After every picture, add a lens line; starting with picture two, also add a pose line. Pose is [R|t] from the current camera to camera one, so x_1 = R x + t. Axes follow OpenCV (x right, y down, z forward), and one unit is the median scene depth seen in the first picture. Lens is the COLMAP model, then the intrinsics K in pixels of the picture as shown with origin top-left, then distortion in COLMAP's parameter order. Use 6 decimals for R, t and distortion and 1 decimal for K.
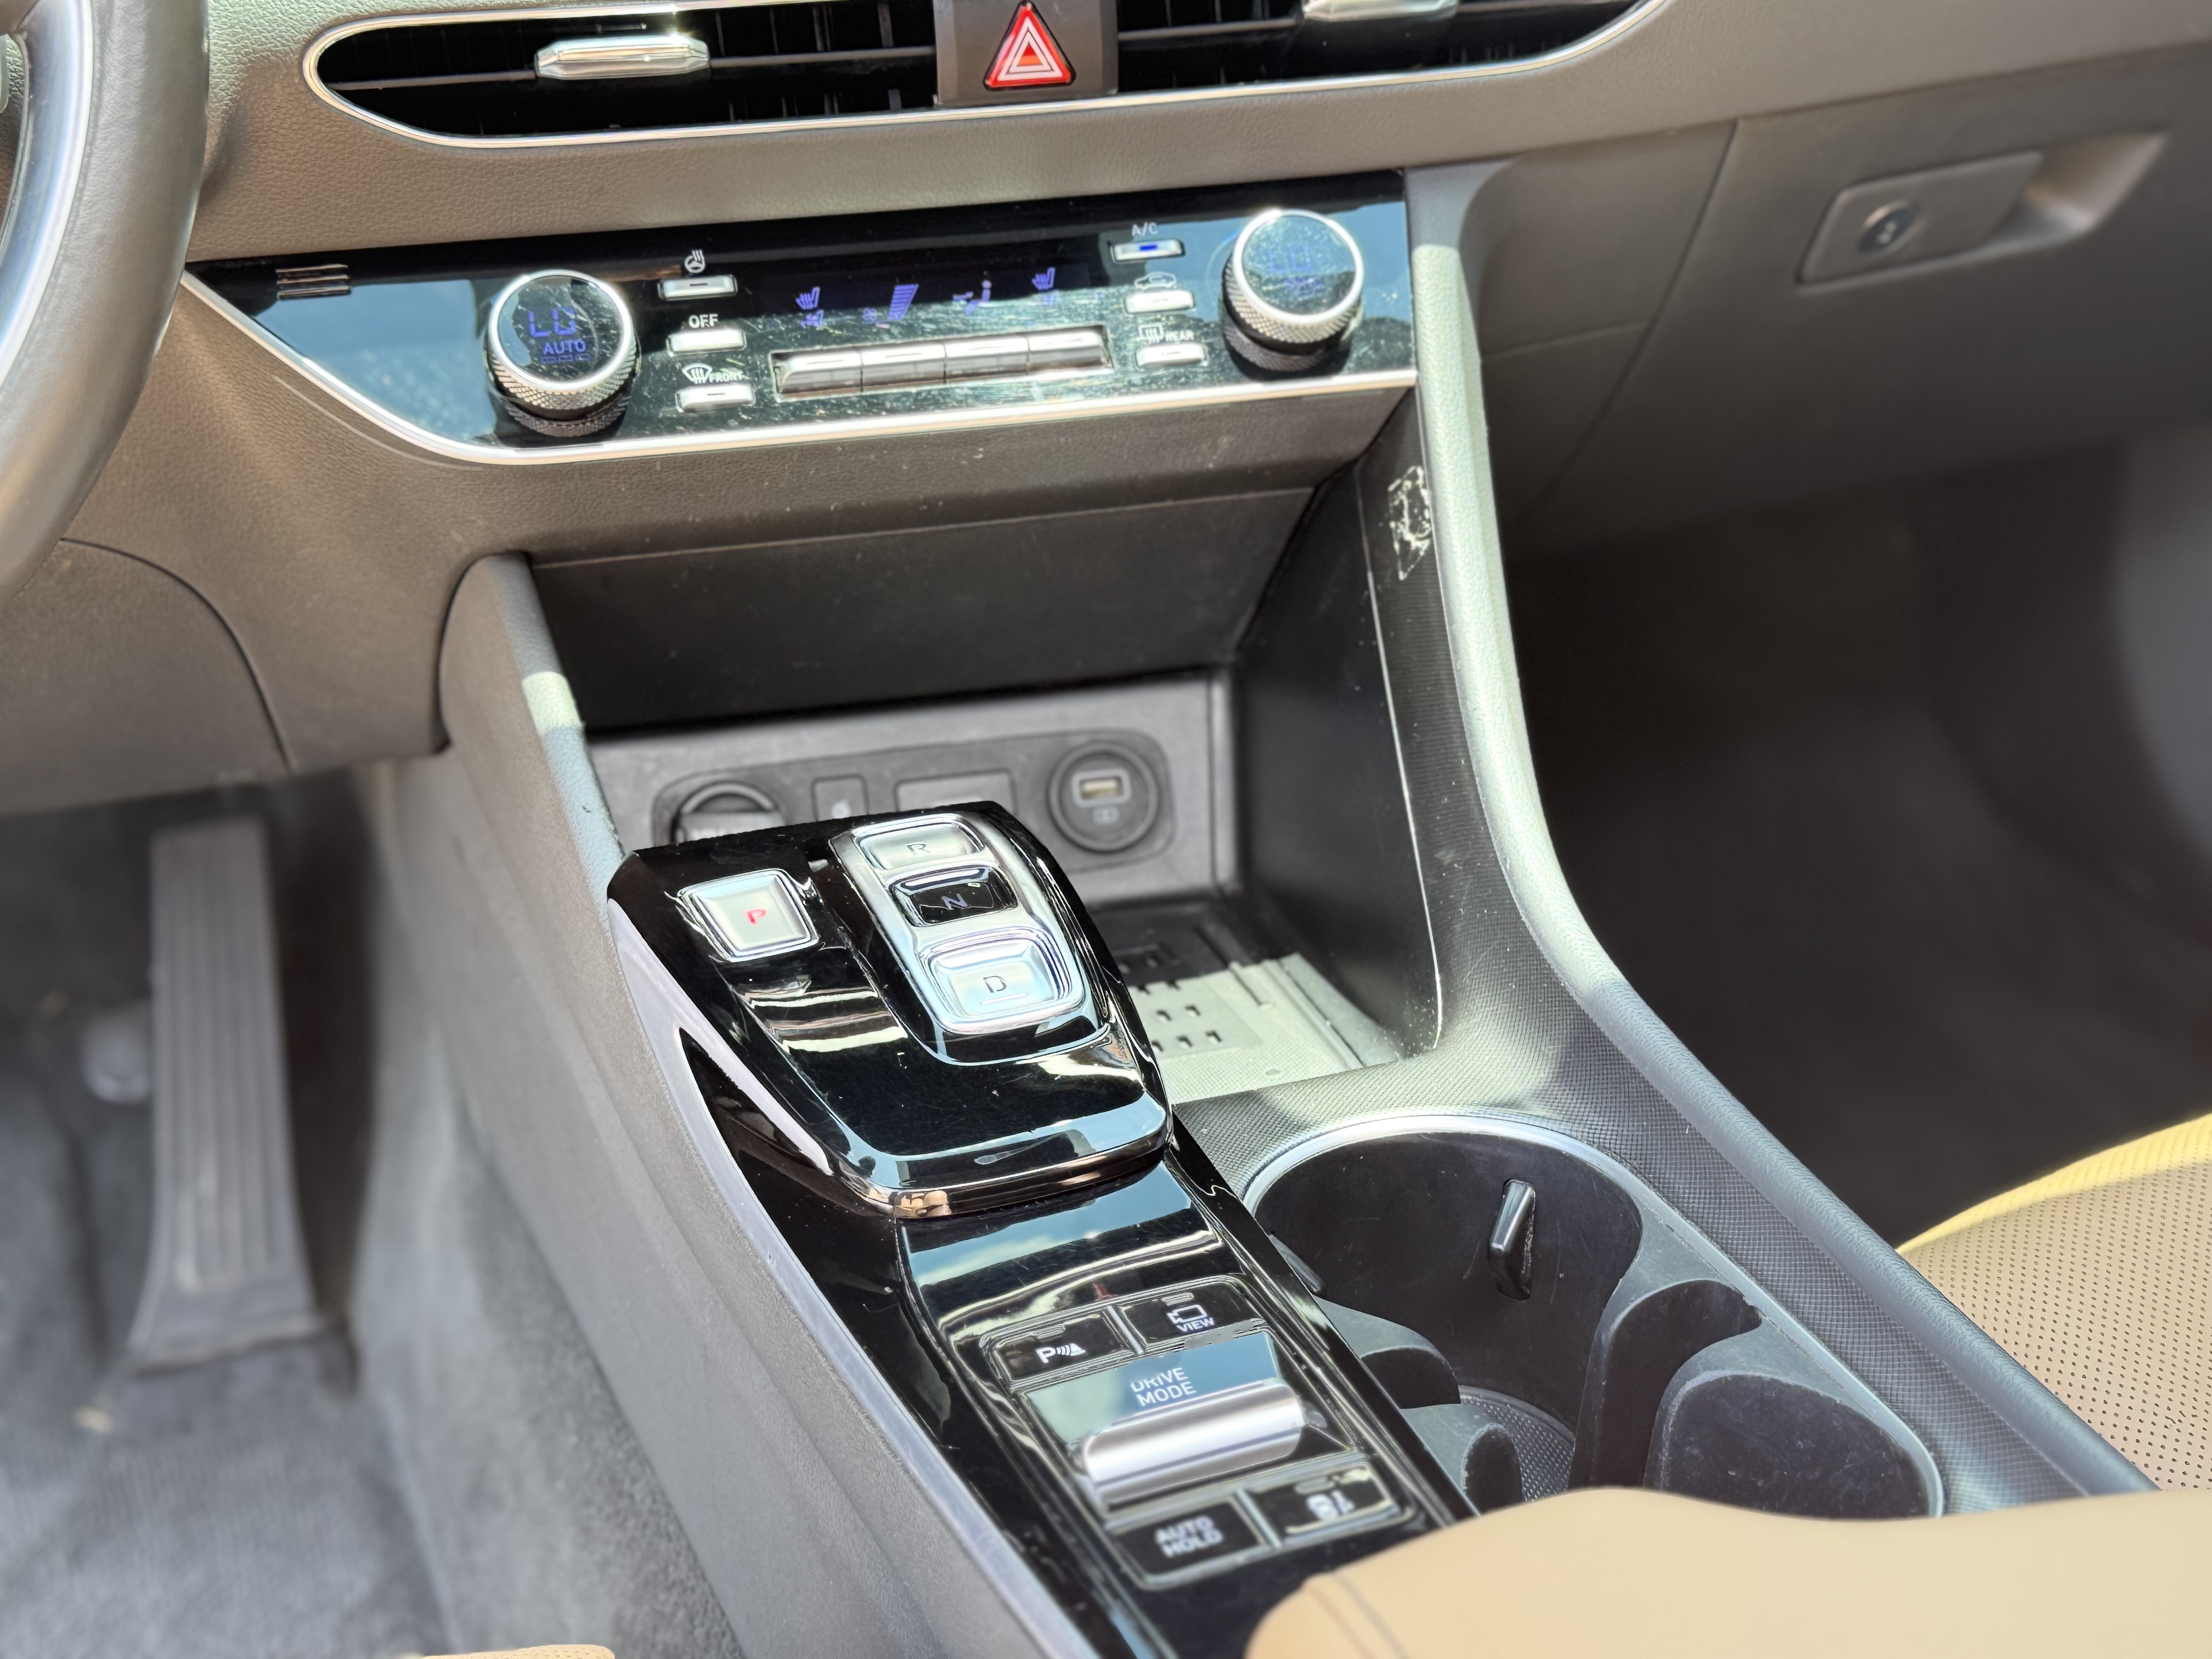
lens RADIAL K [[2980.2, 0, 1094.6], [0, 2980.2, 808.6], [0, 0, 1]] dist [0.122796, 0.000000]
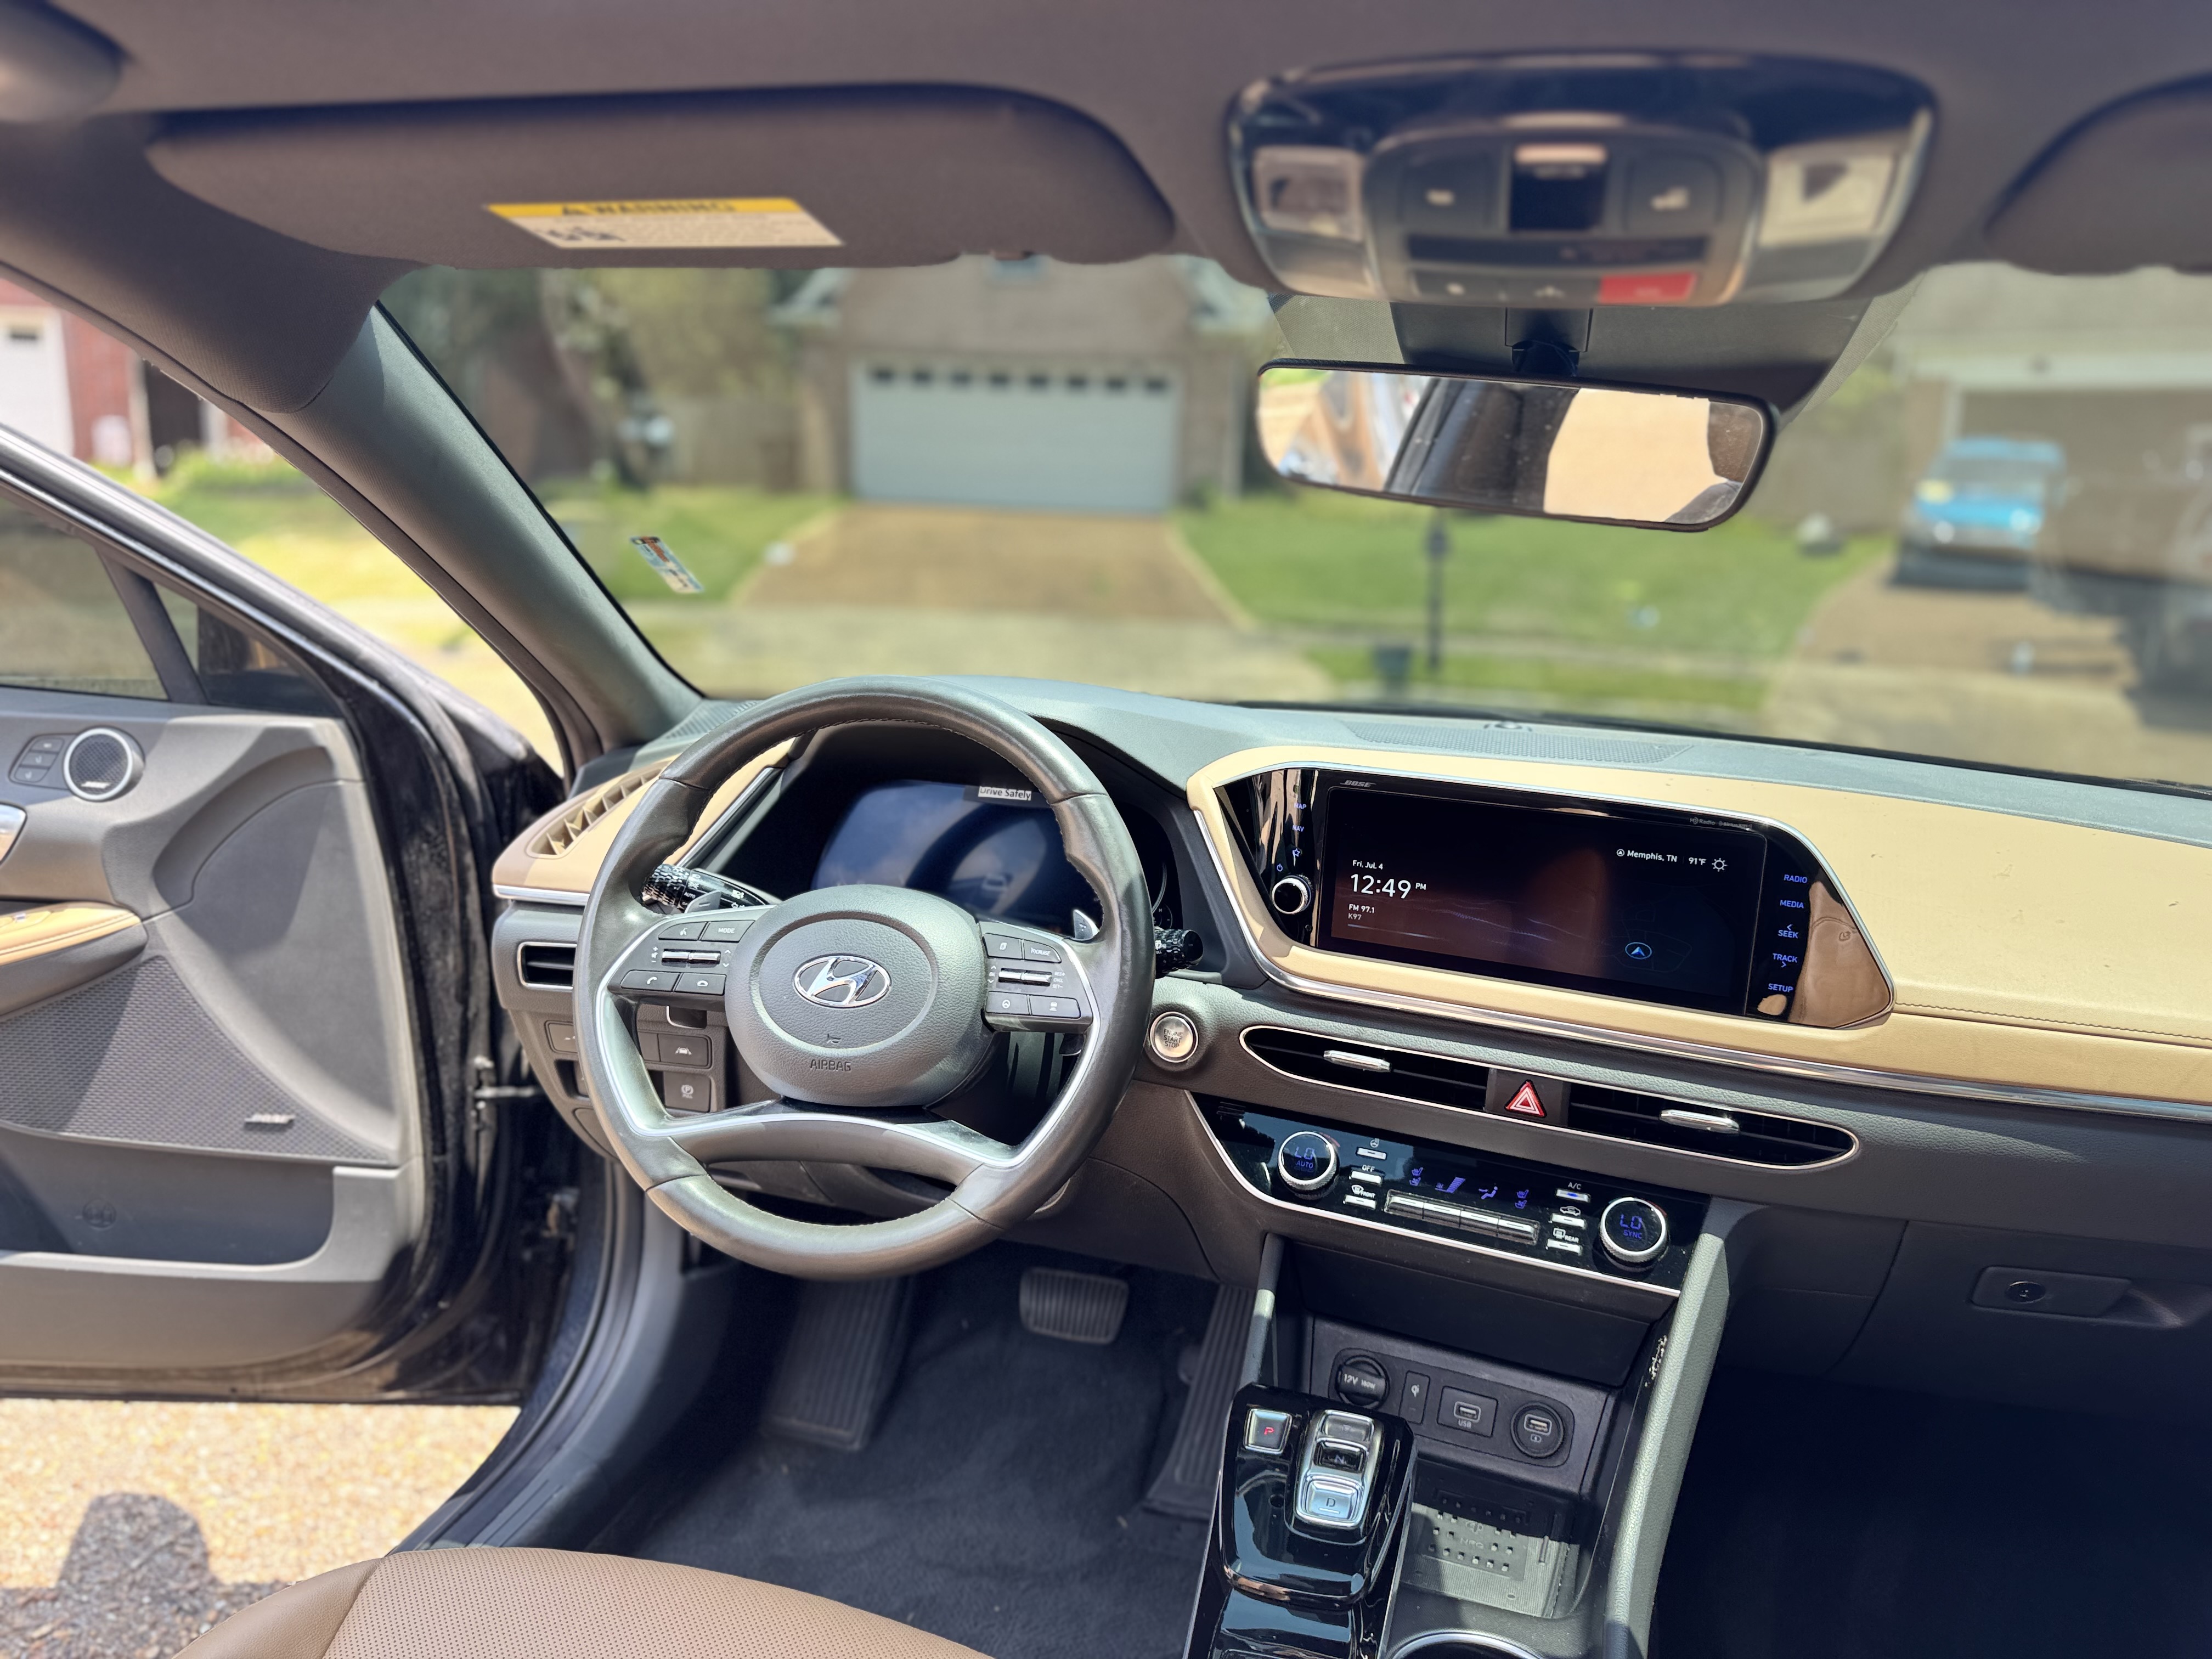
lens RADIAL K [[1576.4, 0, 1109.4], [0, 1576.4, 813.0], [0, 0, 1]] dist [0.054568, -0.067269]
pose [[0.811061, 0.175925, -0.557880, 0.357168], [-0.309826, 0.938141, -0.154594, -0.168749], [0.496173, 0.298231, 0.815396, -0.225830]]
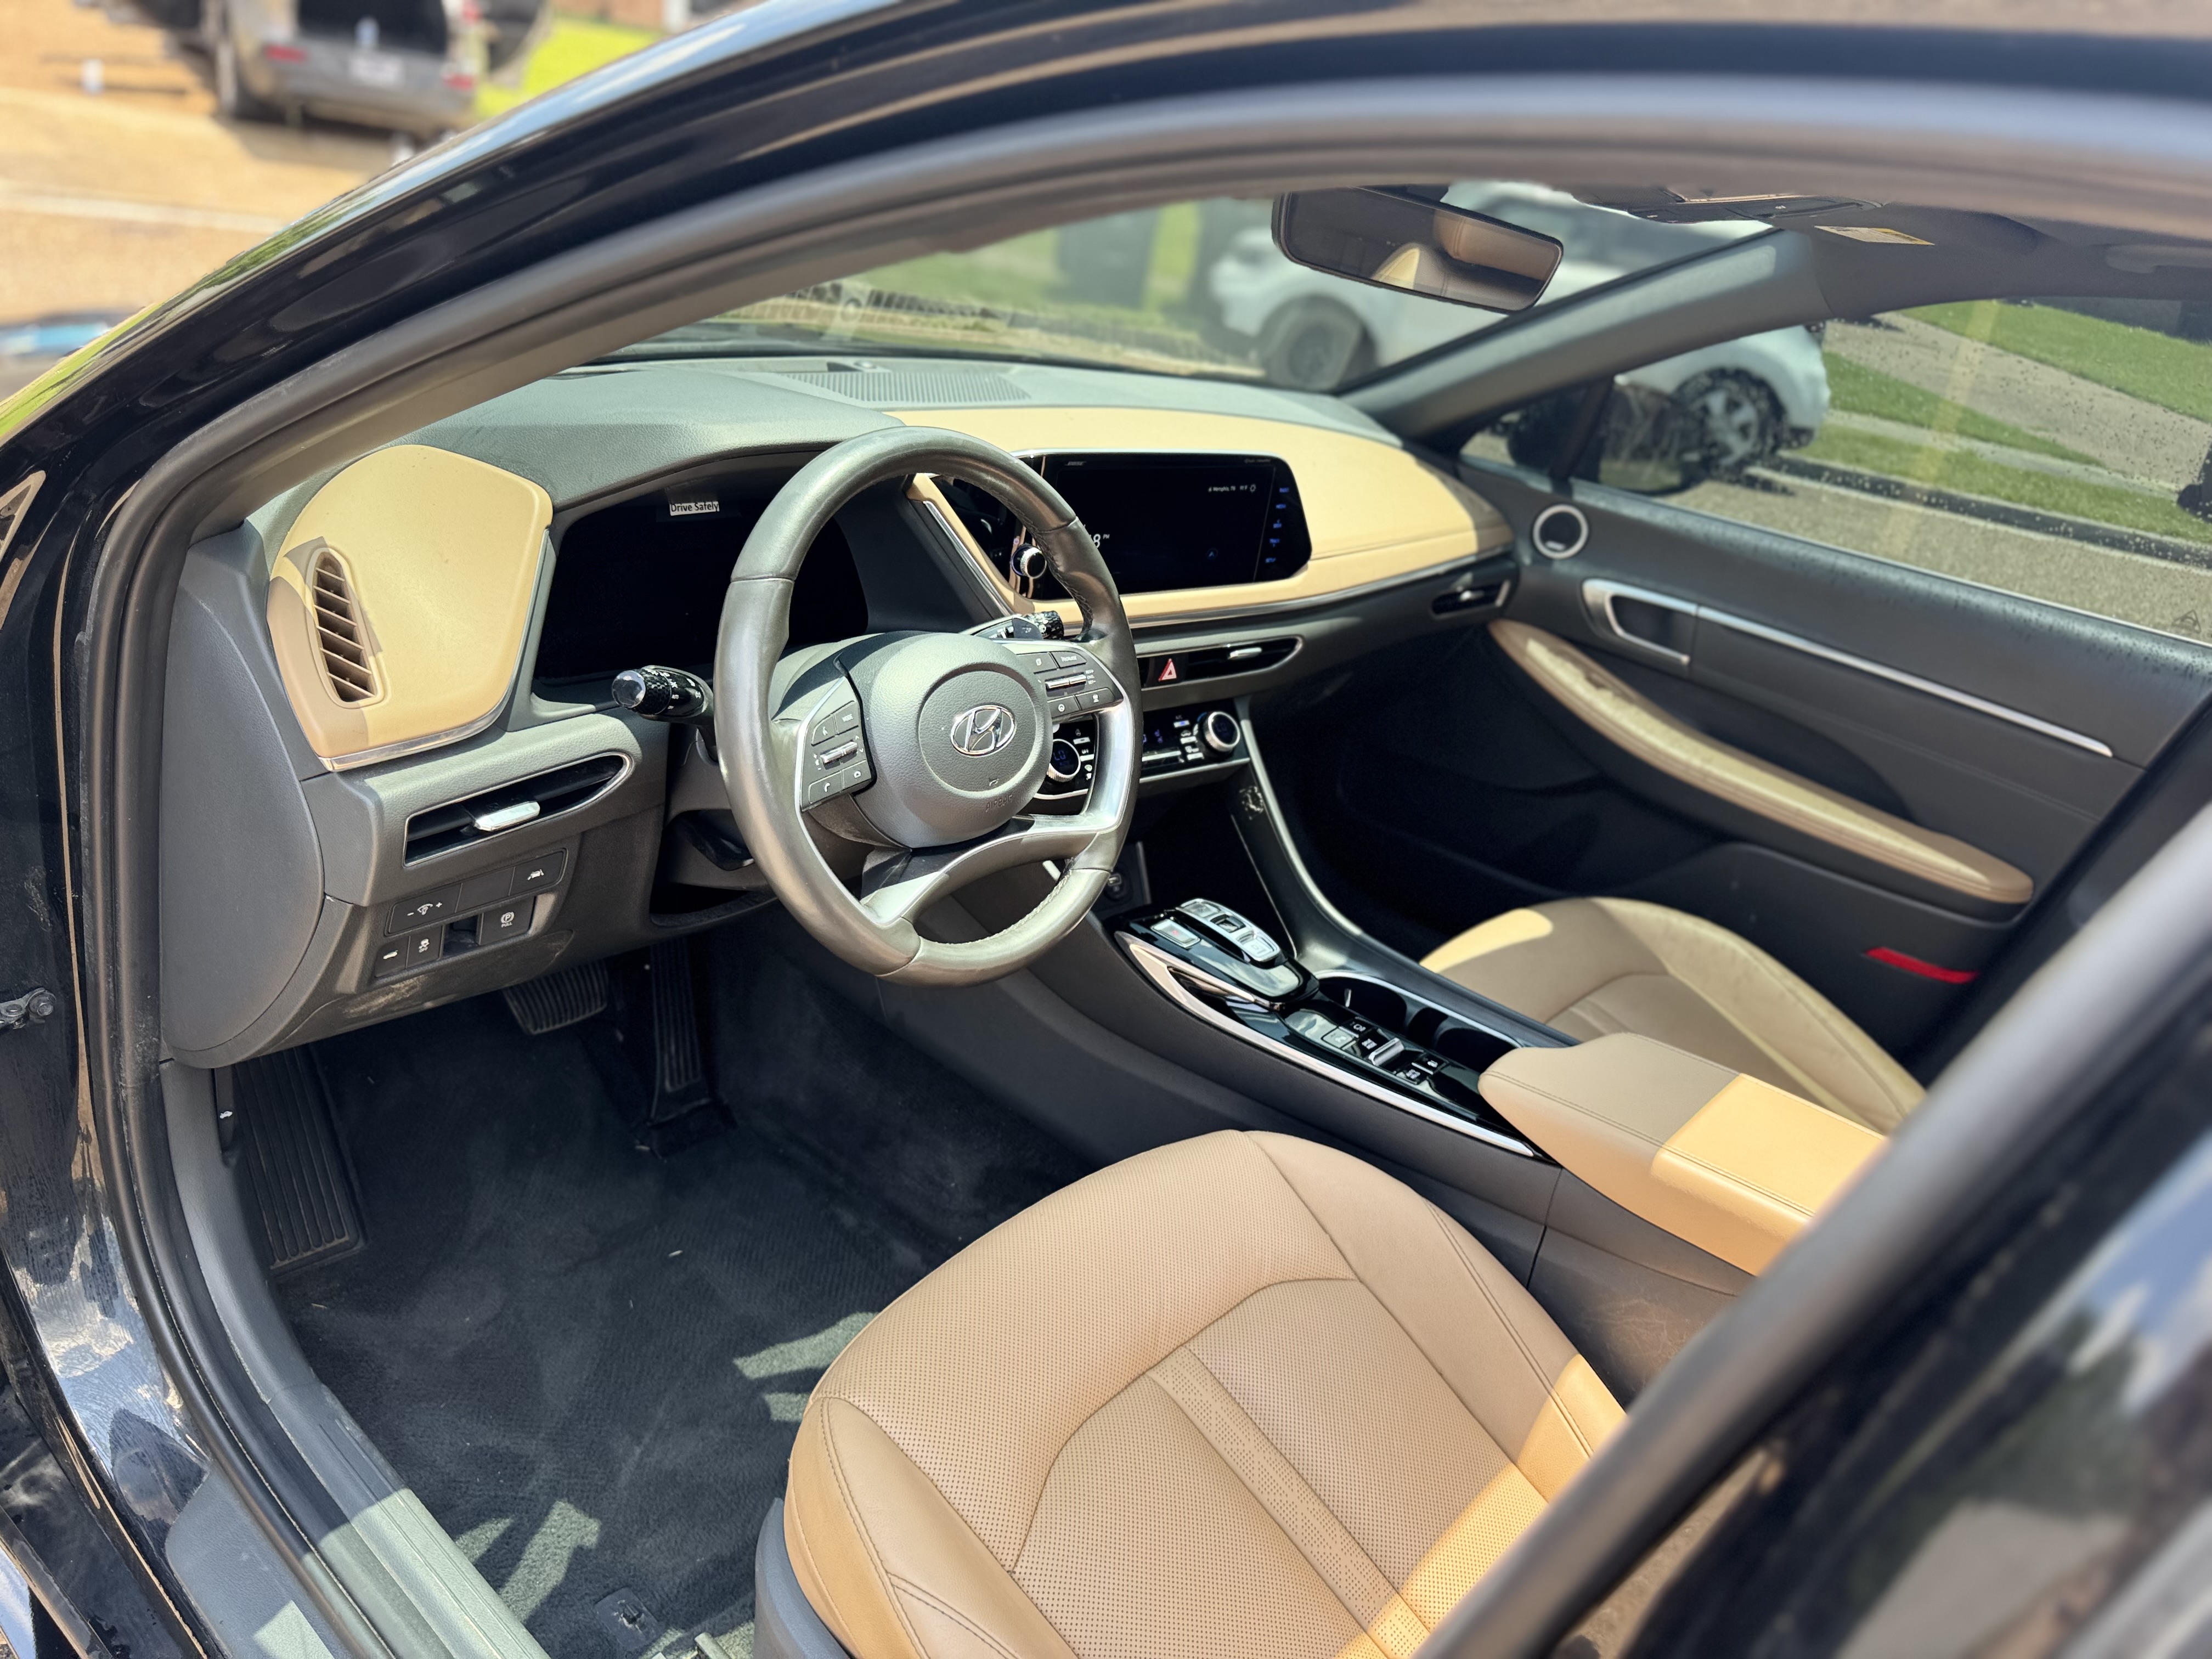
lens RADIAL K [[1576.4, 0, 1158.4], [0, 1576.4, 844.1], [0, 0, 1]] dist [0.054568, -0.067269]
pose [[0.852571, -0.049385, 0.520273, -0.957123], [0.036717, 0.998725, 0.034633, -0.117080], [-0.521320, -0.010424, 0.853297, -0.509346]]
